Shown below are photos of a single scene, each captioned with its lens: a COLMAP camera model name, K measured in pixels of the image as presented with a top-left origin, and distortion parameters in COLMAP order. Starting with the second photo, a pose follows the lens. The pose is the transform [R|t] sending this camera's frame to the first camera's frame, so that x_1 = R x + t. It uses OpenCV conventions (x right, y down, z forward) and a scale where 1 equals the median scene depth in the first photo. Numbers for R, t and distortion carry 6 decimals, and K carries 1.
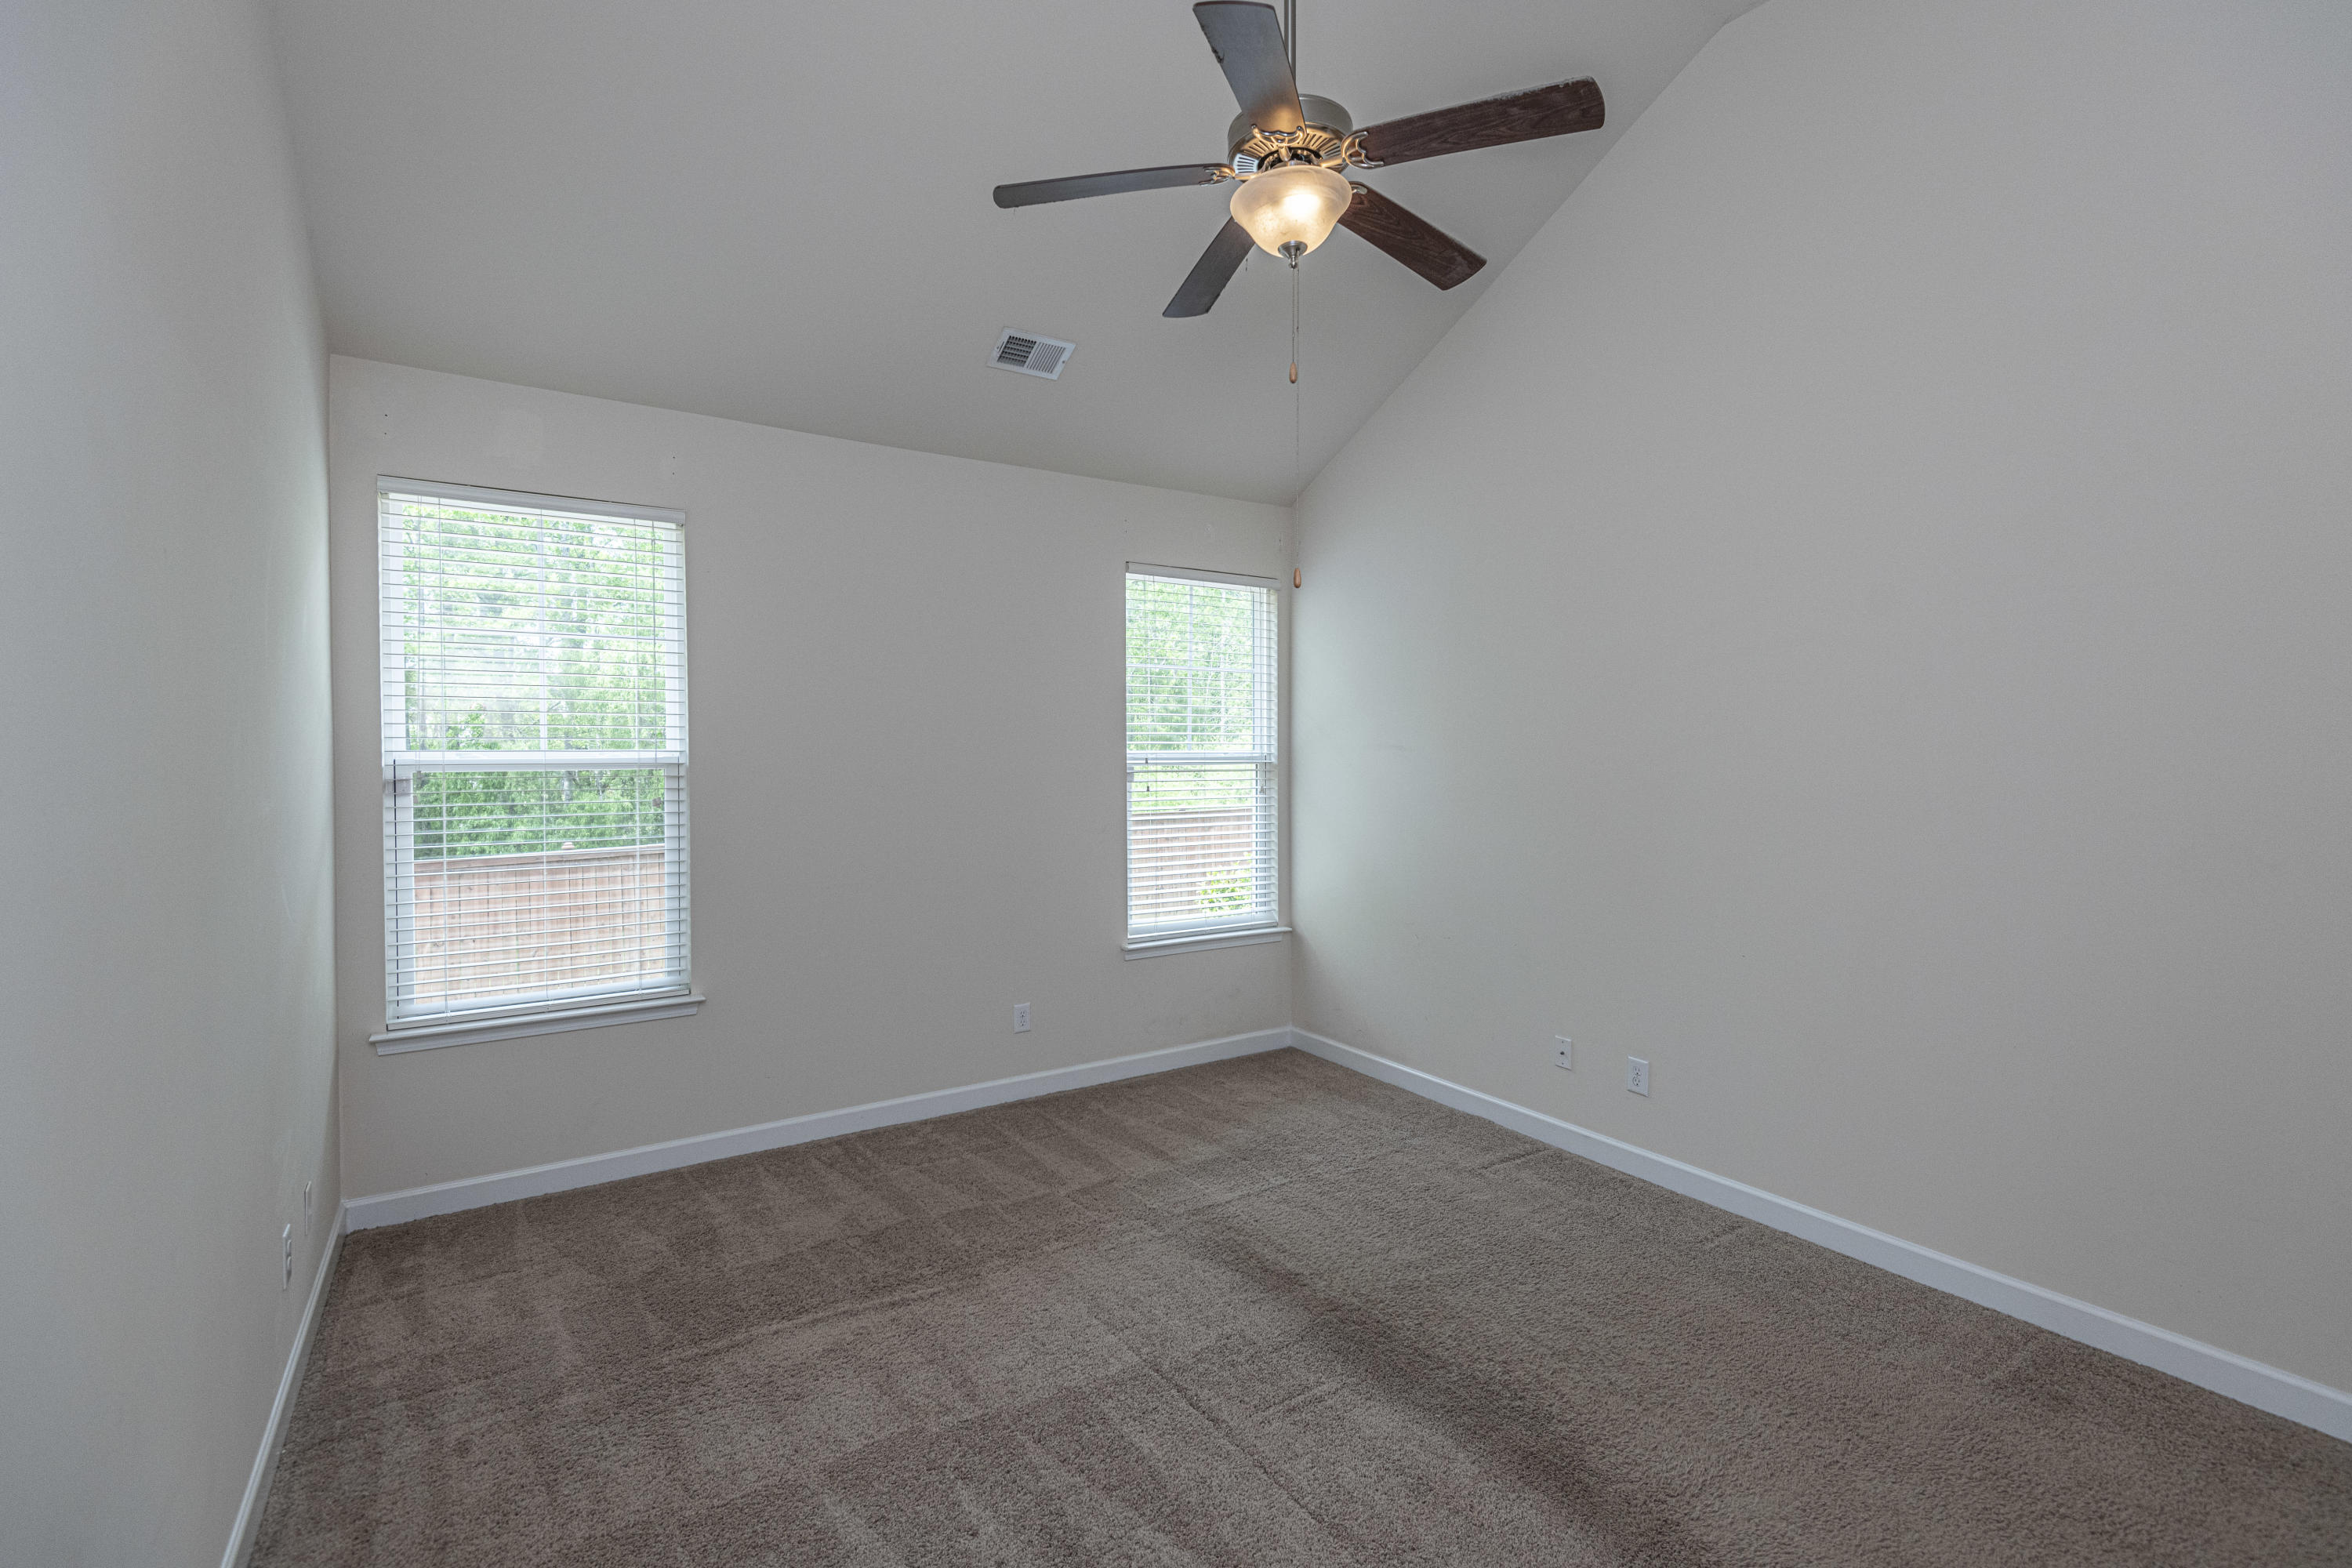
lens RADIAL K [[1060.8, 0, 1178.8], [0, 1060.8, 763.1], [0, 0, 1]] dist [0.029095, -0.017495]
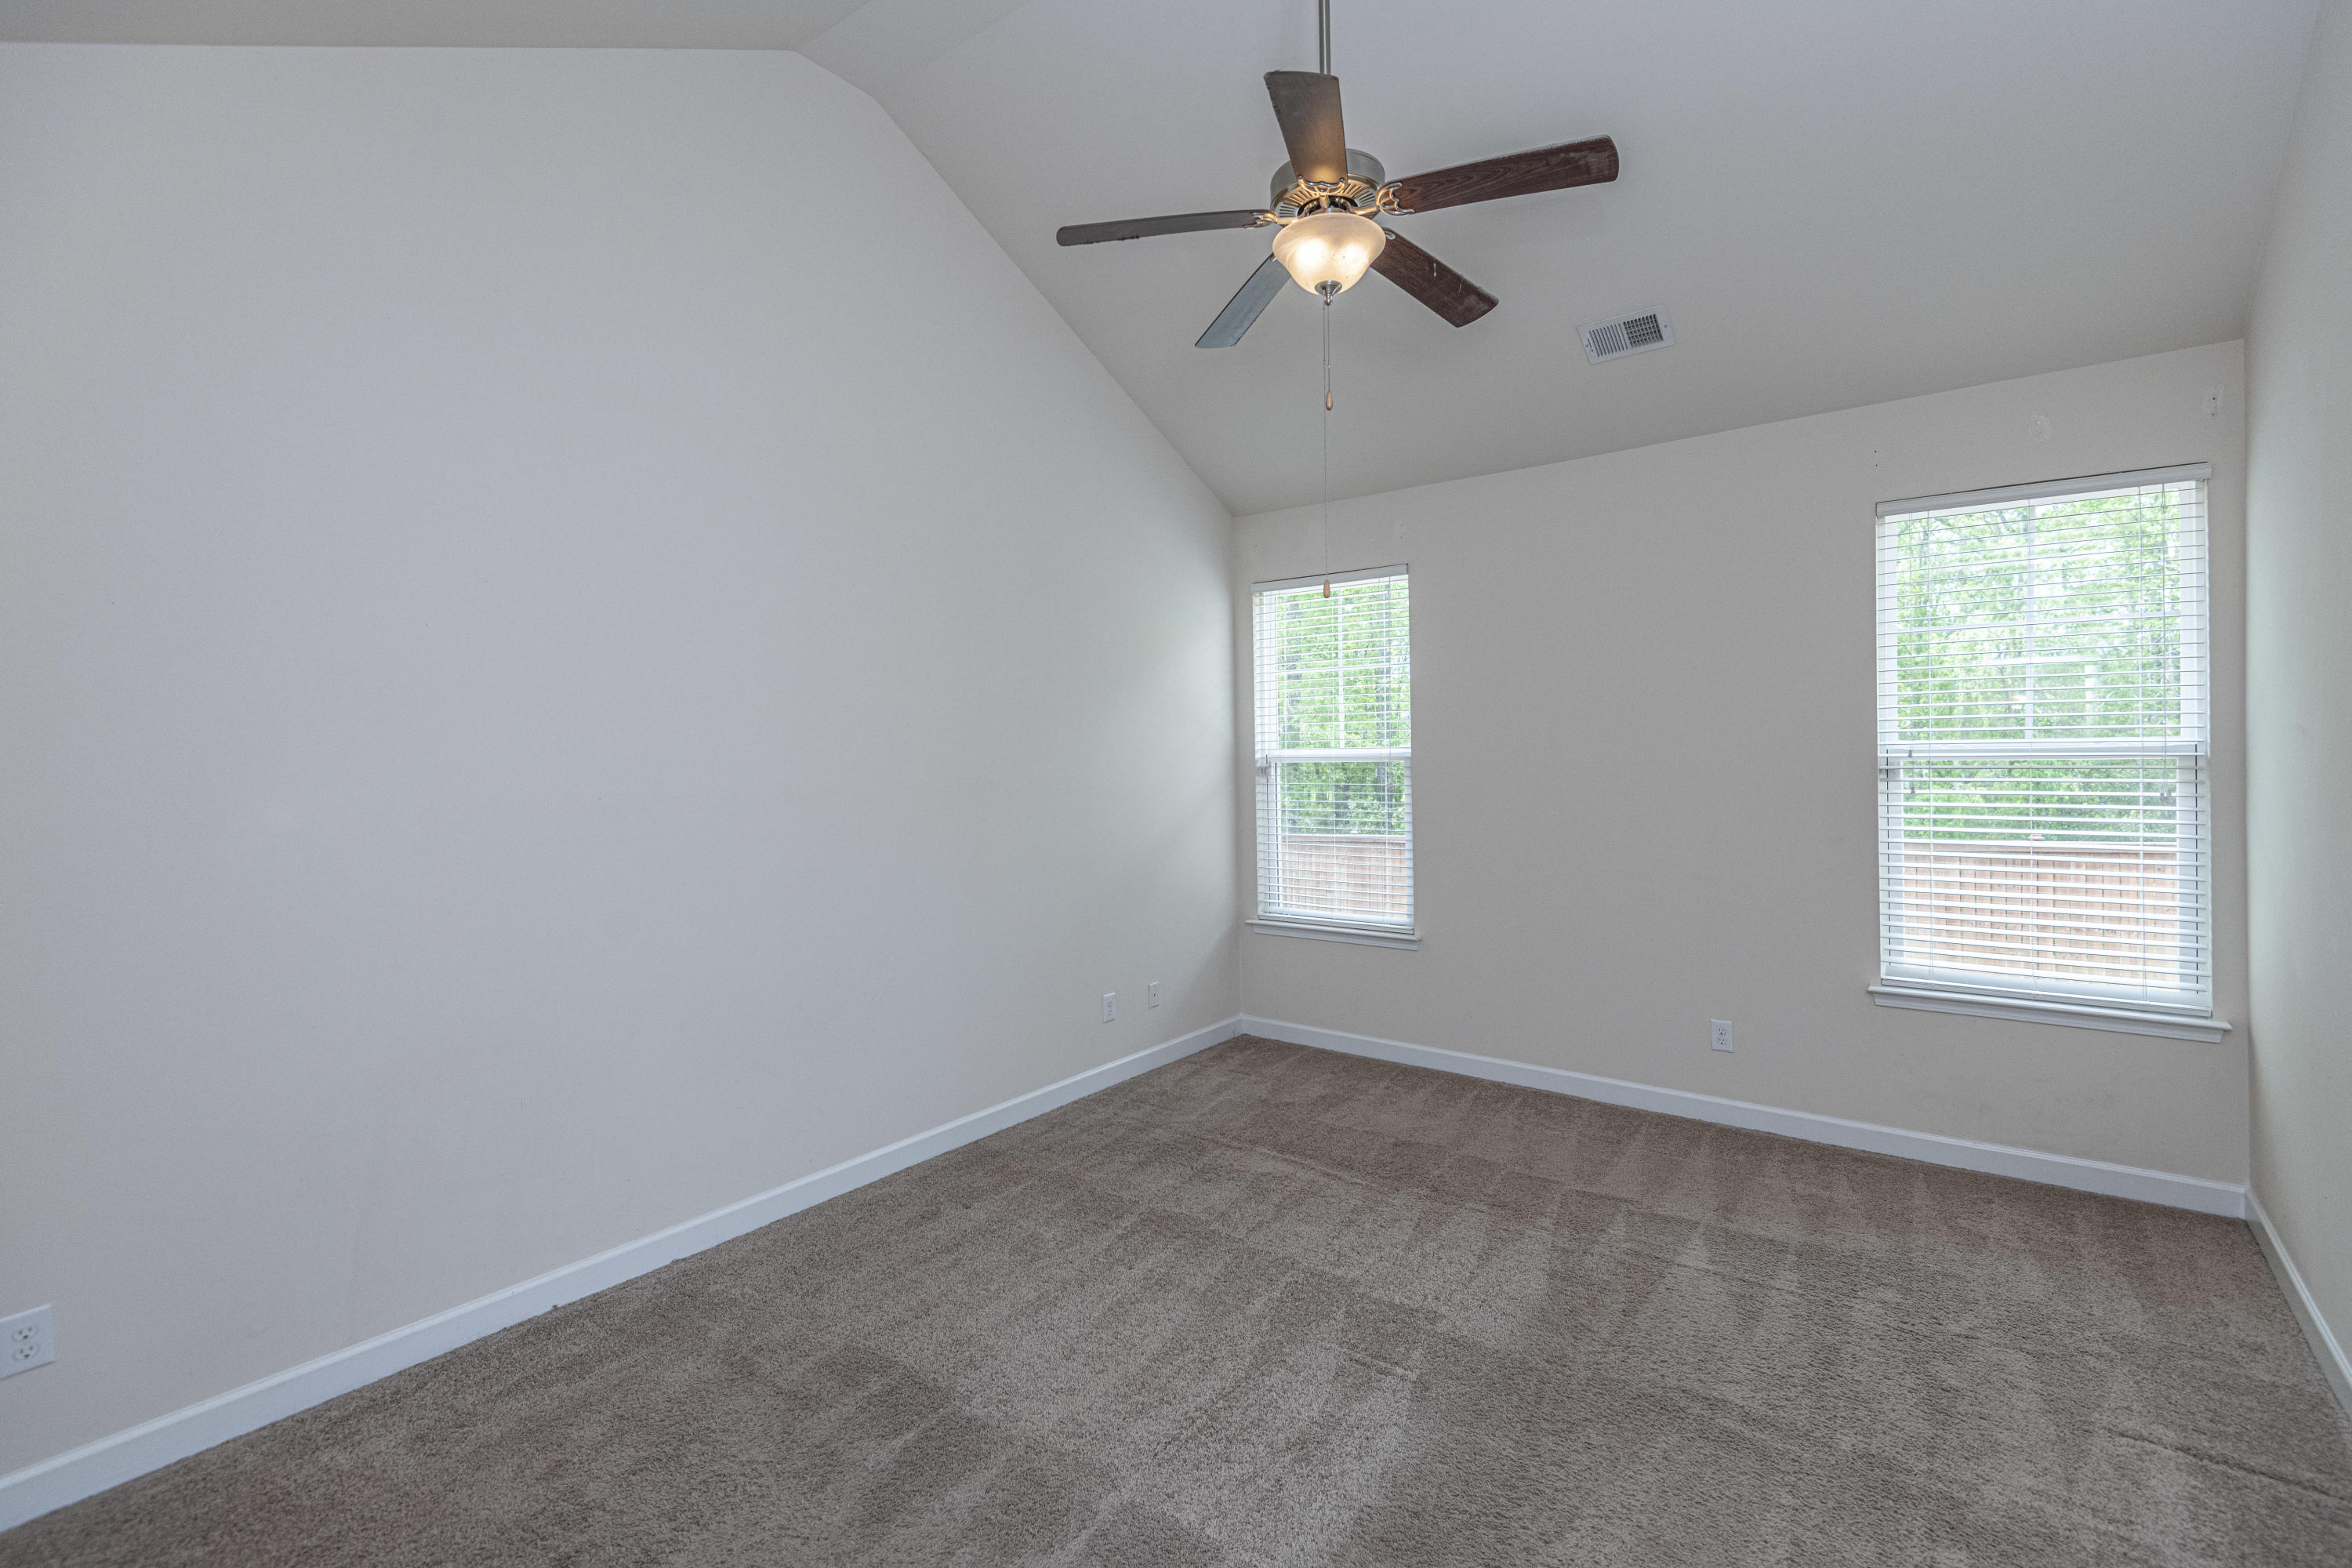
lens RADIAL K [[1060.8, 0, 1178.8], [0, 1060.8, 763.1], [0, 0, 1]] dist [0.029095, -0.017495]
pose [[0.333052, 0.008893, -0.942866, 0.698445], [0.003754, 0.999935, 0.010757, -0.007717], [0.942901, -0.007123, 0.332997, 0.313747]]
